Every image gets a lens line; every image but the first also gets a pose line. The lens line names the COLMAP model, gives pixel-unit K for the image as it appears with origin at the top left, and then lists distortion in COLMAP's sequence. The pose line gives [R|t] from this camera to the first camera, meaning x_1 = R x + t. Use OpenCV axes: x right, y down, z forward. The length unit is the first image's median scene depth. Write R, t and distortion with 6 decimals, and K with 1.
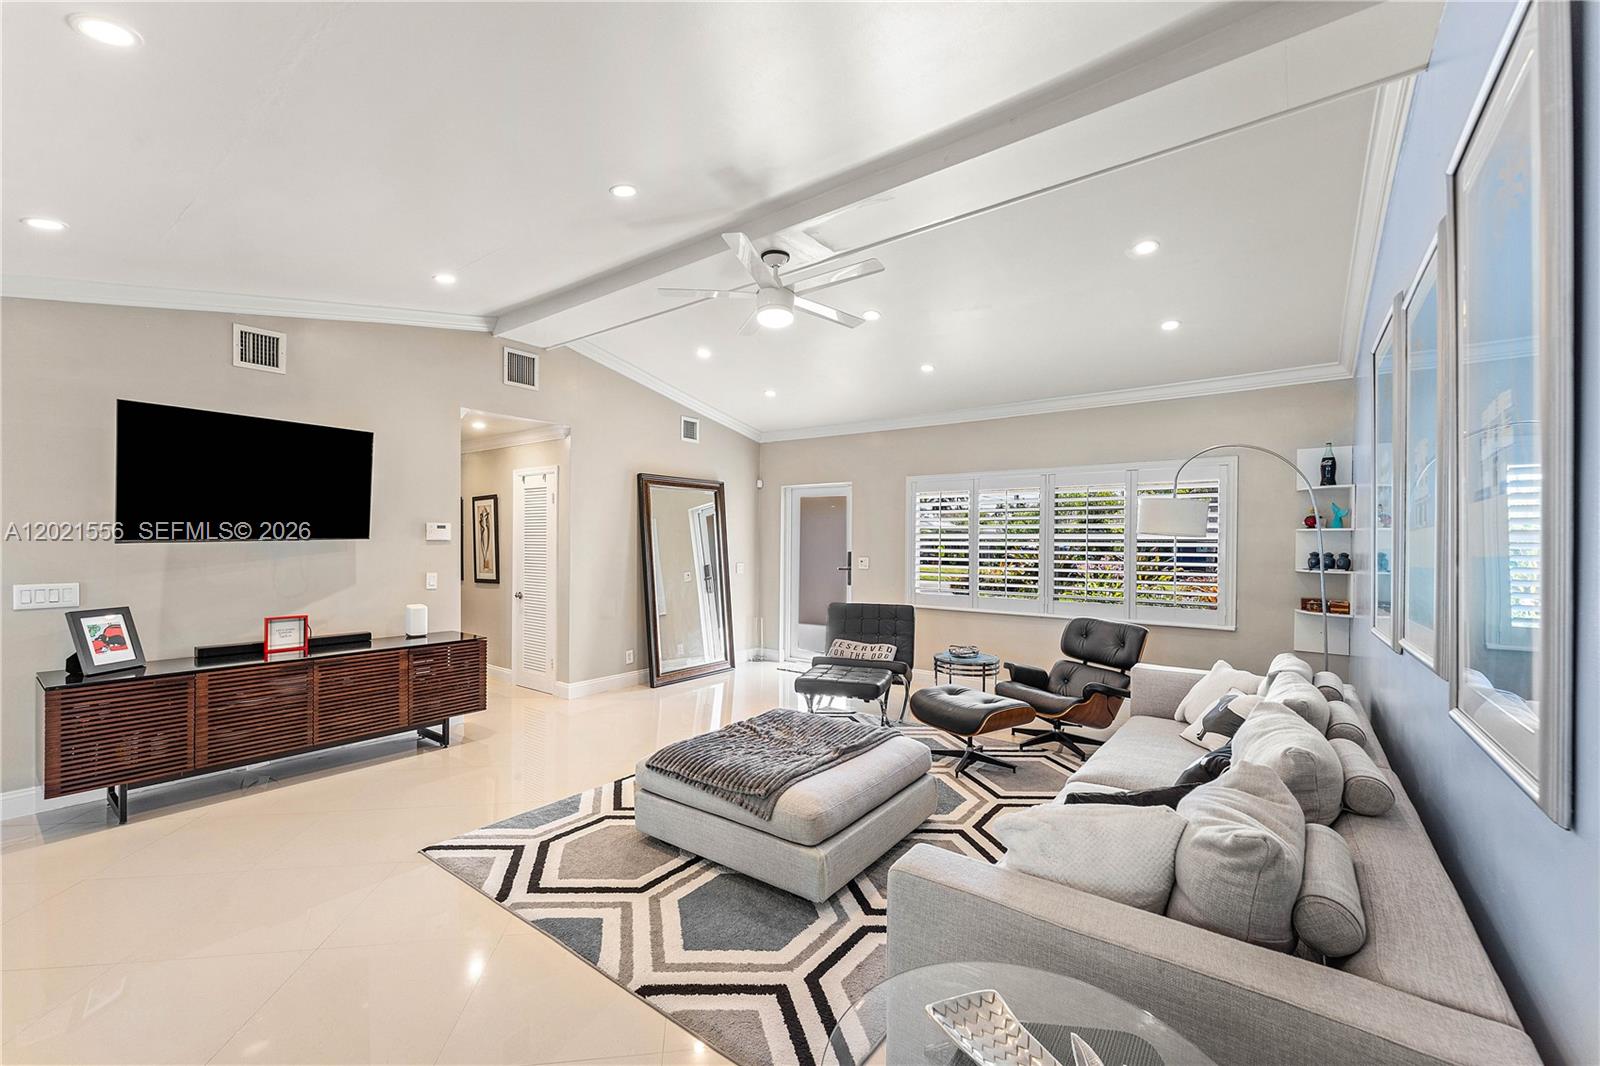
lens RADIAL K [[649.6, 0, 795.5], [0, 649.6, 545.2], [0, 0, 1]] dist [-0.003830, 0.000712]
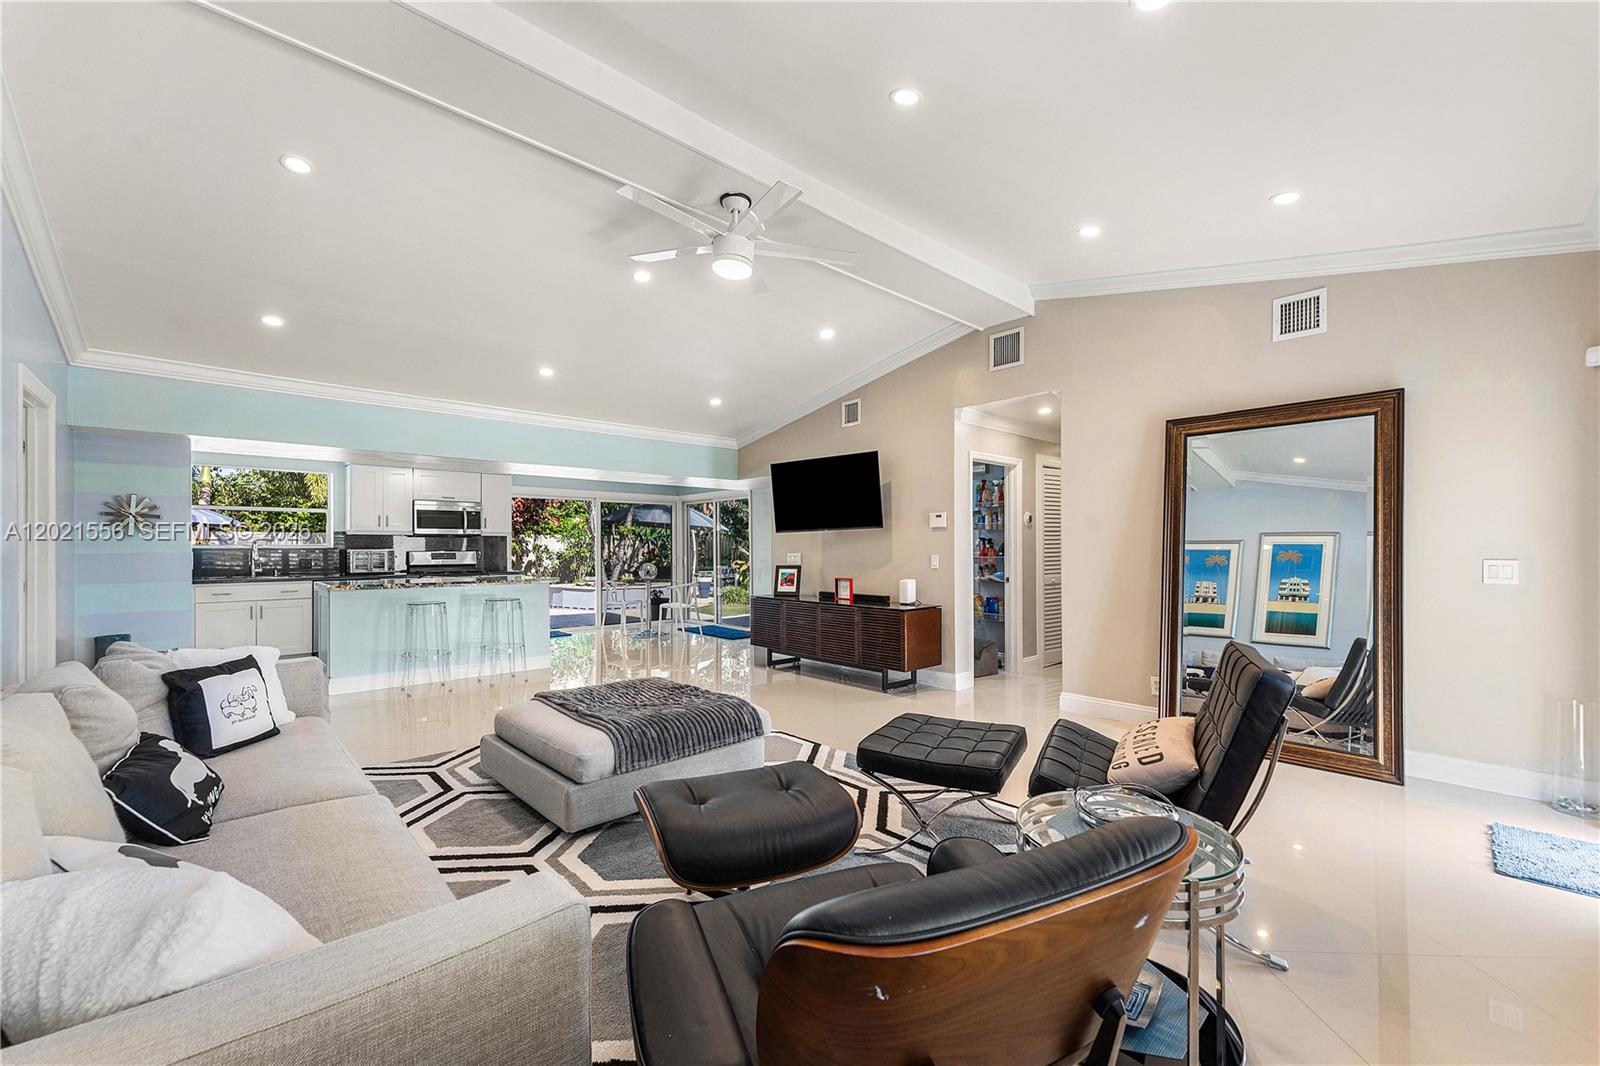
lens RADIAL K [[649.6, 0, 803.4], [0, 649.6, 542.2], [0, 0, 1]] dist [-0.003830, 0.000712]
pose [[-0.179696, -0.015340, -0.983603, 0.710194], [-0.002731, 0.999882, -0.015095, 0.041398], [0.983718, -0.000027, -0.179717, 1.052406]]
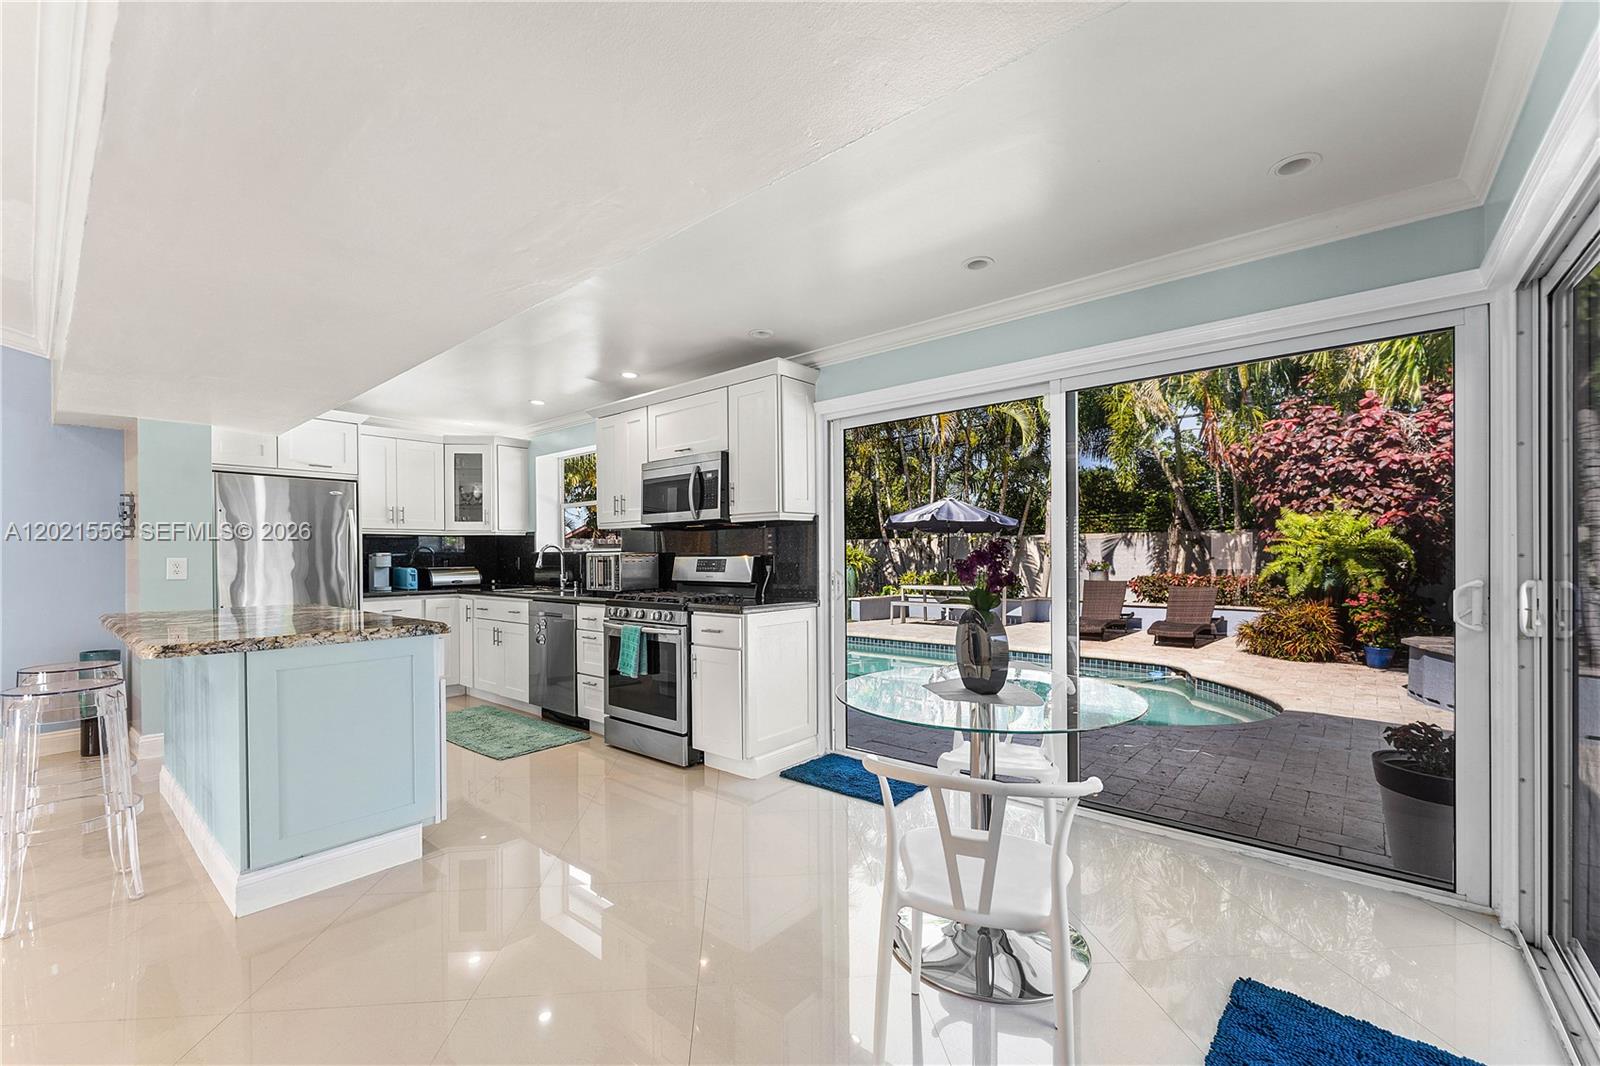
lens RADIAL K [[649.6, 0, 787.6], [0, 649.6, 557.8], [0, 0, 1]] dist [-0.003830, 0.000712]
pose [[-0.997120, -0.000892, 0.075834, -1.104217], [-0.000455, 0.999983, 0.005779, 0.039622], [-0.075838, 0.005728, -0.997104, 0.654477]]
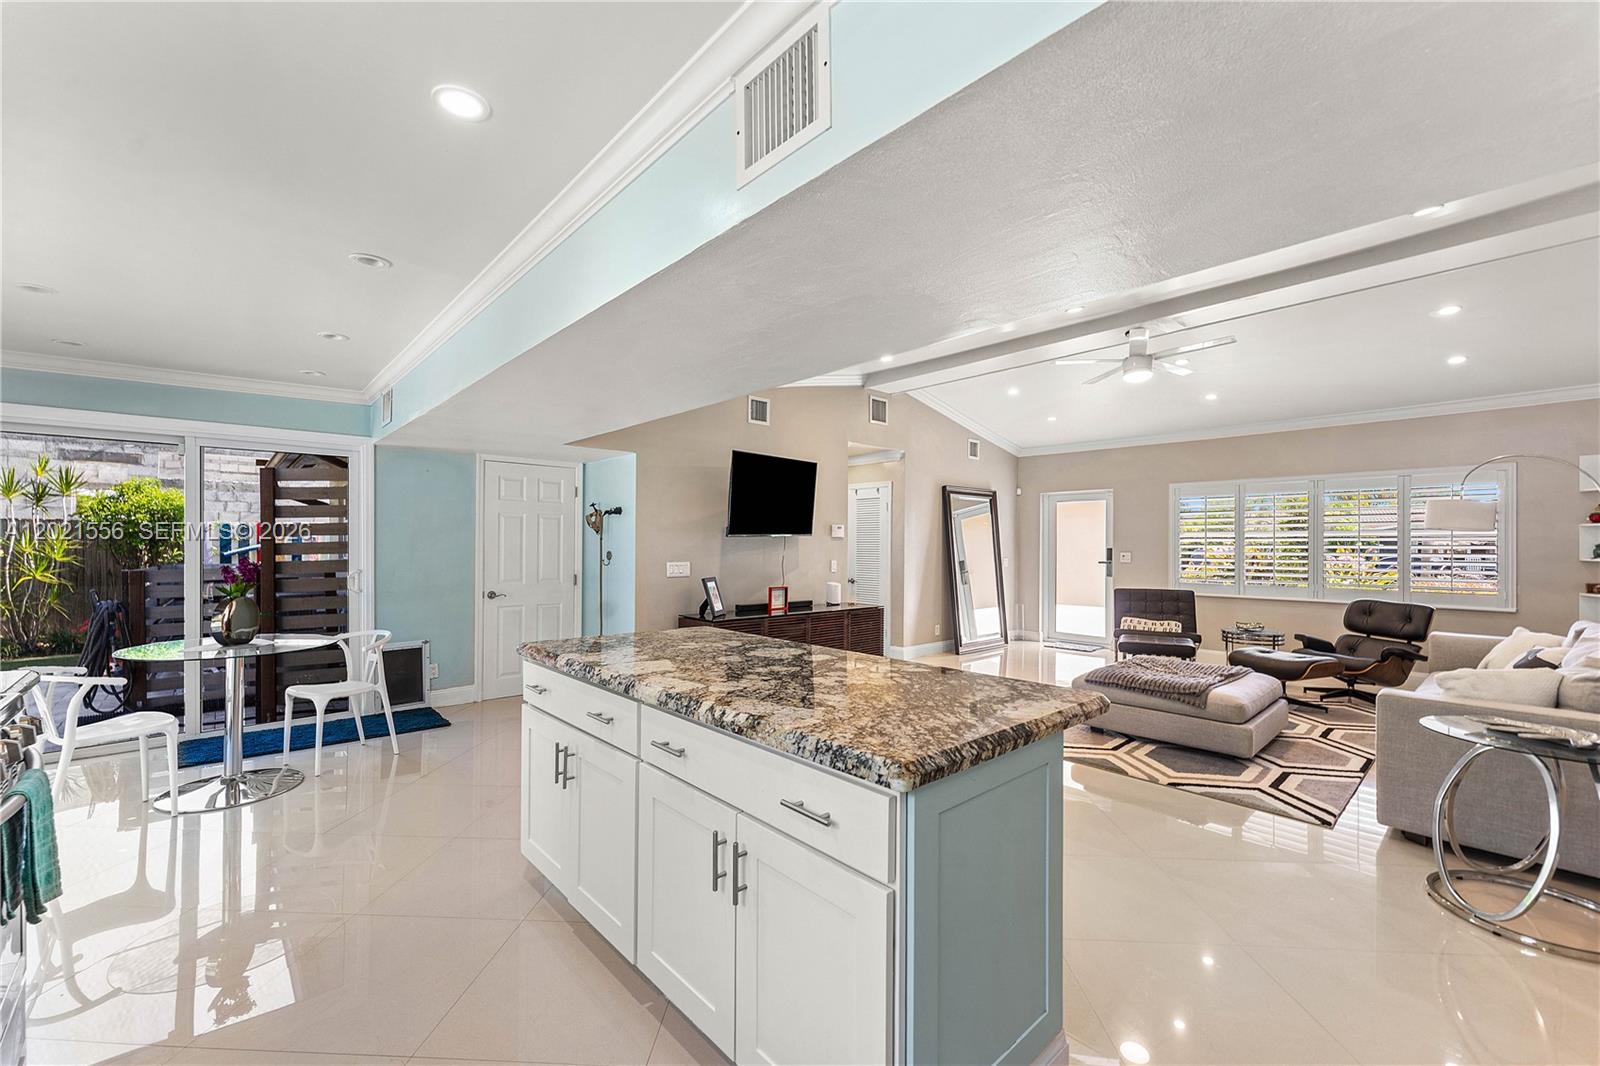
lens RADIAL K [[649.6, 0, 791.9], [0, 649.6, 541.8], [0, 0, 1]] dist [-0.003830, 0.000712]
pose [[0.982146, -0.002521, -0.188106, -0.416643], [0.000157, 0.999921, -0.012582, 0.021858], [0.188123, 0.012327, 0.982068, -0.426162]]
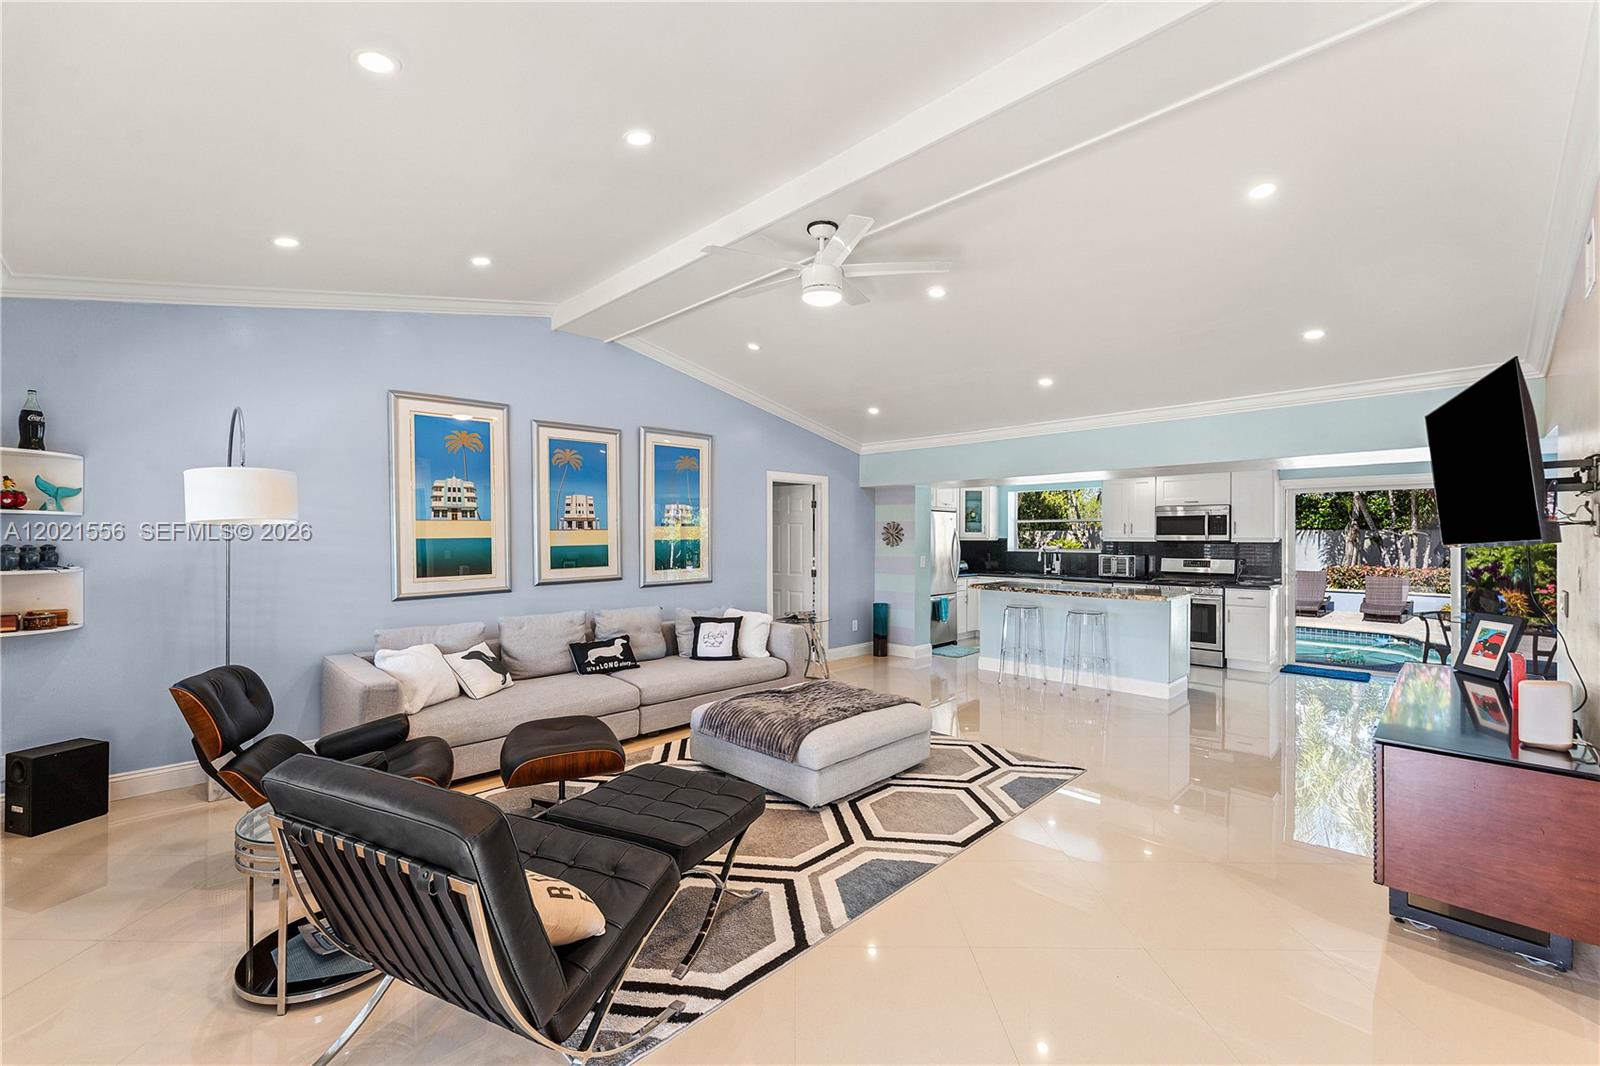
lens RADIAL K [[649.6, 0, 788.4], [0, 649.6, 538.3], [0, 0, 1]] dist [-0.003830, 0.000712]
pose [[-0.987615, -0.010852, 0.156523, -0.108440], [-0.010092, 0.999933, 0.005646, -0.010855], [-0.156574, 0.003997, -0.987658, 1.602741]]
